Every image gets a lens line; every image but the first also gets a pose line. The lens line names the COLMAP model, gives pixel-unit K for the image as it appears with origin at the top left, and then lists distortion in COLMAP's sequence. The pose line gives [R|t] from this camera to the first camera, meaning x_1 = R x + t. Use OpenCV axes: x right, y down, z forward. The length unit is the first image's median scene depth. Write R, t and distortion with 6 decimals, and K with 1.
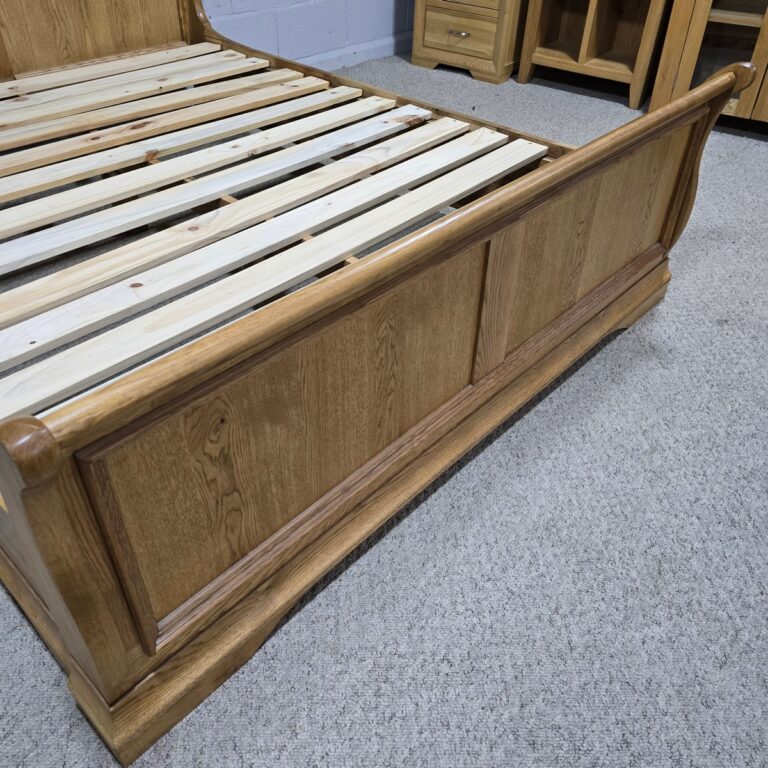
lens RADIAL K [[681.2, 0, 374.5], [0, 681.2, 385.0], [0, 0, 1]] dist [0.069272, -0.077703]
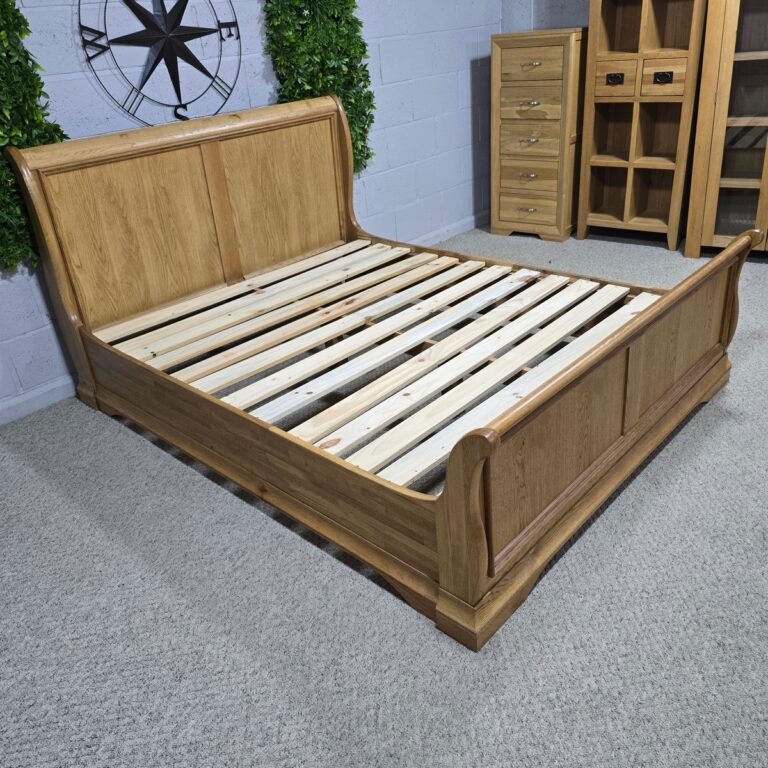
lens RADIAL K [[678.5, 0, 384.6], [0, 678.5, 380.9], [0, 0, 1]] dist [0.071840, -0.097440]
pose [[0.994842, -0.091840, -0.043069, -0.226105], [0.081212, 0.975532, -0.204307, 0.106498], [0.060779, 0.199755, 0.977959, -0.430081]]
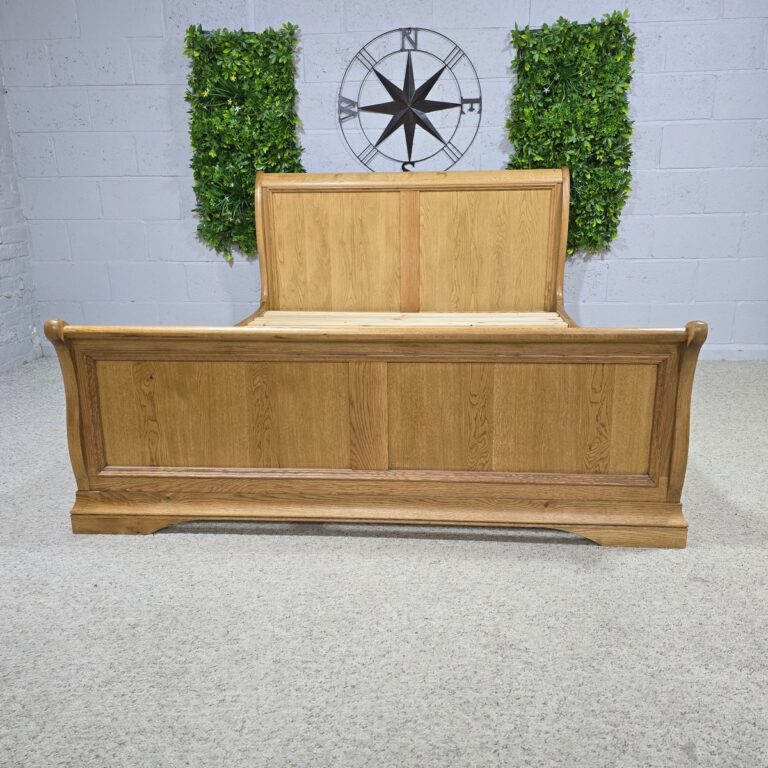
lens RADIAL K [[682.9, 0, 384.0], [0, 682.9, 384.0], [0, 0, 1]] dist [0.077032, -0.099588]
pose [[0.624081, 0.177724, -0.760879, 0.854523], [-0.477731, 0.857363, -0.191579, 0.060096], [0.618301, 0.483056, 0.619968, 0.034769]]
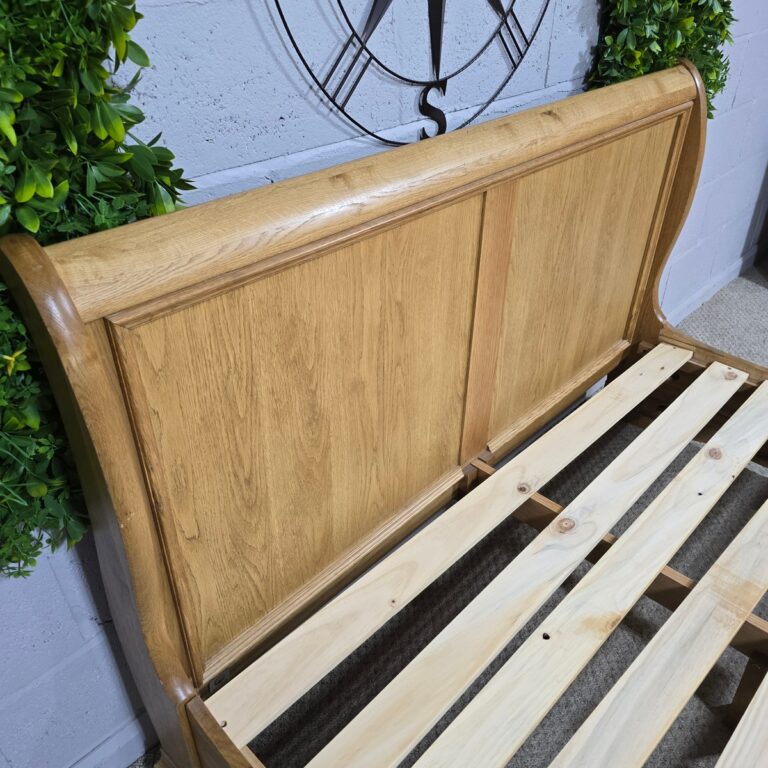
lens RADIAL K [[678.5, 0, 384.6], [0, 678.5, 380.9], [0, 0, 1]] dist [0.071840, -0.097440]
pose [[0.999559, -0.020336, -0.021623, -0.755530], [0.017850, 0.993822, -0.109543, -0.546408], [0.023717, 0.109109, 0.993747, 0.379095]]
